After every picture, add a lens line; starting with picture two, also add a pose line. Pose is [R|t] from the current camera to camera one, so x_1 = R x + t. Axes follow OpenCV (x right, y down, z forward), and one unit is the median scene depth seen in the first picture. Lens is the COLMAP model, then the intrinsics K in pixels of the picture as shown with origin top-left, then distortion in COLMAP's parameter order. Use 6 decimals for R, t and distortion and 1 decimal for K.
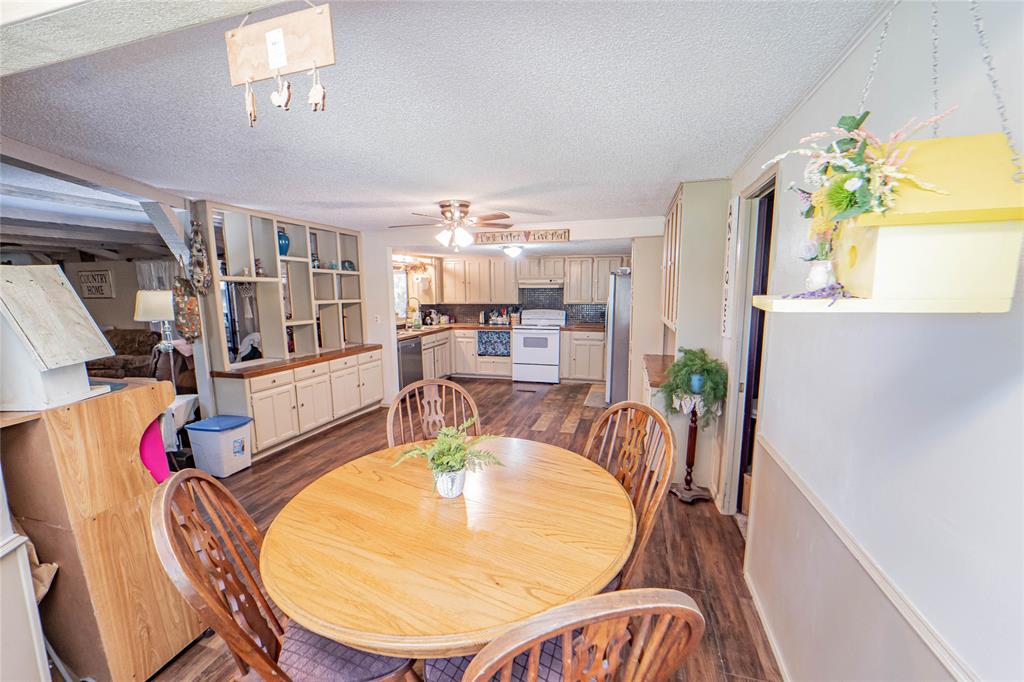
lens RADIAL K [[418.4, 0, 515.8], [0, 418.4, 346.7], [0, 0, 1]] dist [-0.021945, -0.000311]
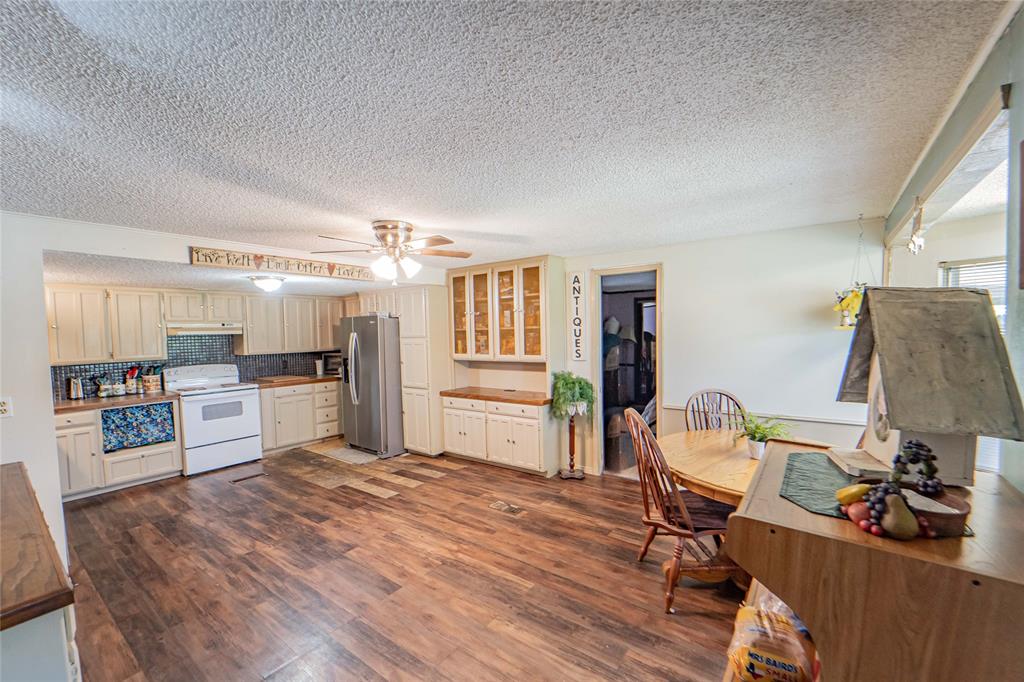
lens RADIAL K [[418.4, 0, 515.8], [0, 418.4, 346.7], [0, 0, 1]] dist [-0.021945, -0.000311]
pose [[0.360060, -0.039853, 0.932078, -0.440644], [0.144018, 0.989485, -0.013326, -0.037915], [-0.921746, 0.139034, 0.362013, 0.284057]]
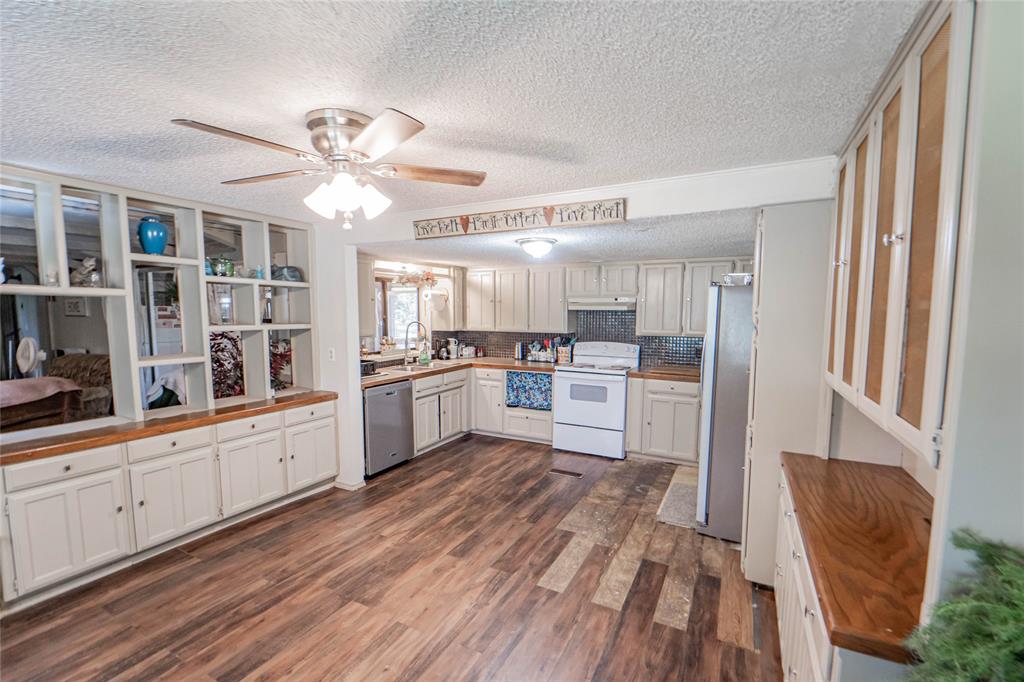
lens RADIAL K [[441.5, 0, 514.0], [0, 441.5, 350.3], [0, 0, 1]] dist [-0.019933, -0.000231]
pose [[0.977762, 0.028592, -0.207760, 0.077673], [-0.038565, 0.998282, -0.044109, -0.043662], [0.206142, 0.051140, 0.977185, 0.312491]]
